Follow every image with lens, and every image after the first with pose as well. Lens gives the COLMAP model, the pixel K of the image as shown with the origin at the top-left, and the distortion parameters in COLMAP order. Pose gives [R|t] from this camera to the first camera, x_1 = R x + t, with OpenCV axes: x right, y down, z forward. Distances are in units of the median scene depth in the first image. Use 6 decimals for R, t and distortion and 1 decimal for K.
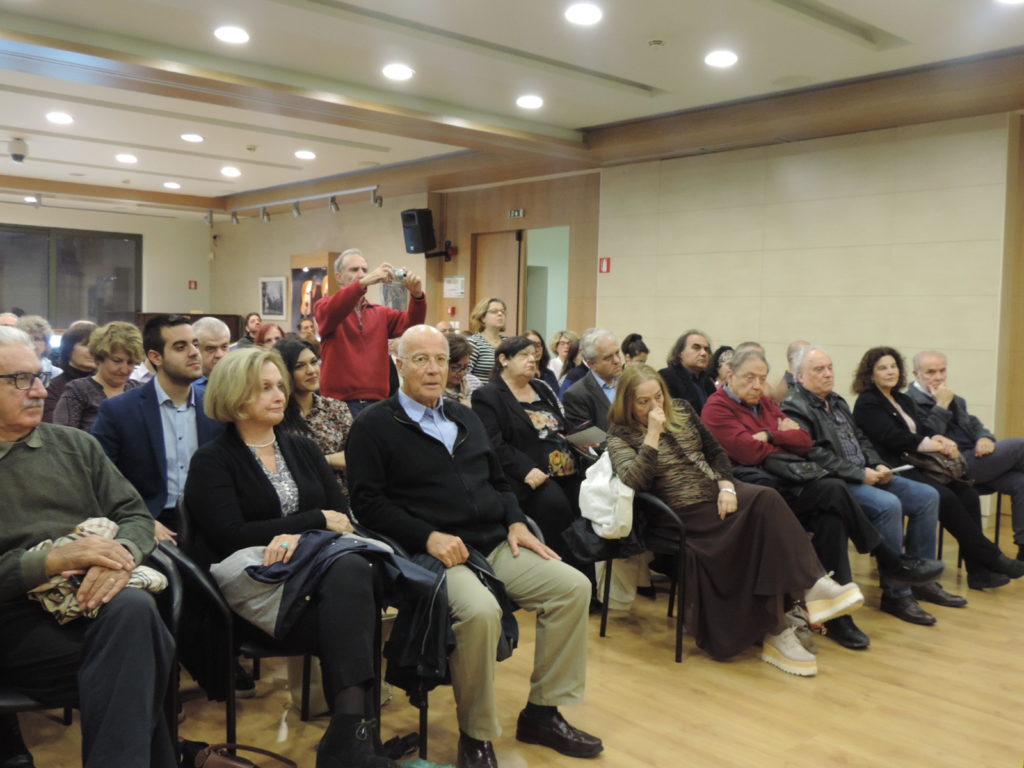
lens RADIAL K [[963.8, 0, 511.9], [0, 963.8, 379.1], [0, 0, 1]] dist [-0.033516, 0.000000]
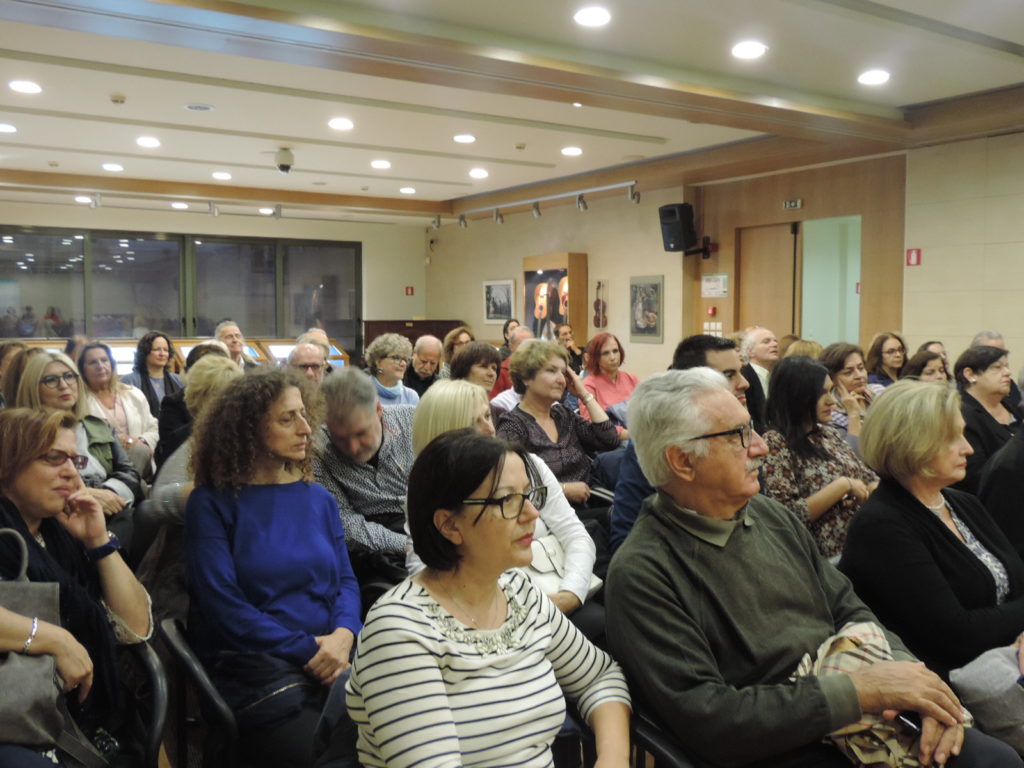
lens RADIAL K [[963.8, 0, 515.0], [0, 963.8, 388.0], [0, 0, 1]] dist [-0.033516, 0.000000]
pose [[0.988925, -0.016445, -0.147505, -0.115704], [0.018325, 0.999767, 0.011396, -0.010239], [0.147284, -0.013973, 0.988996, 0.044094]]
